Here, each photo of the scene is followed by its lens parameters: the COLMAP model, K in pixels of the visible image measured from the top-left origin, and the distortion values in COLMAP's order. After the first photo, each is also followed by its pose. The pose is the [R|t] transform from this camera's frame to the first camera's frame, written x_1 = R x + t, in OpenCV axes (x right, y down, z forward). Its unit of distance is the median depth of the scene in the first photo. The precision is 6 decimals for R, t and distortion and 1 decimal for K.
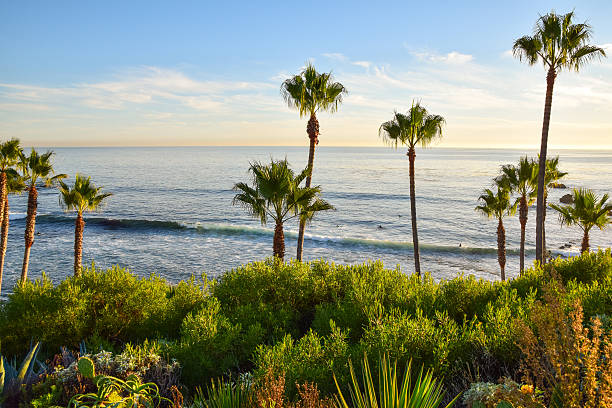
lens RADIAL K [[492.5, 0, 306.0], [0, 492.5, 204.0], [0, 0, 1]] dist [-0.143755, 0.158315]
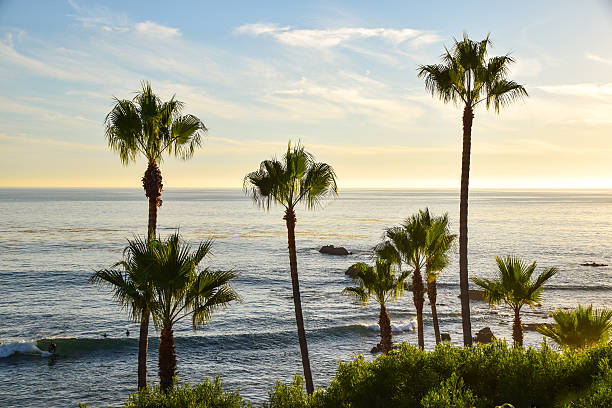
lens RADIAL K [[915.6, 0, 306.0], [0, 915.6, 204.0], [0, 0, 1]] dist [0.262981, 0.097964]
pose [[0.878596, -0.015246, 0.477322, -0.731201], [0.059981, 0.995099, -0.078620, -0.029399], [-0.473784, 0.097705, 0.875204, -0.322134]]
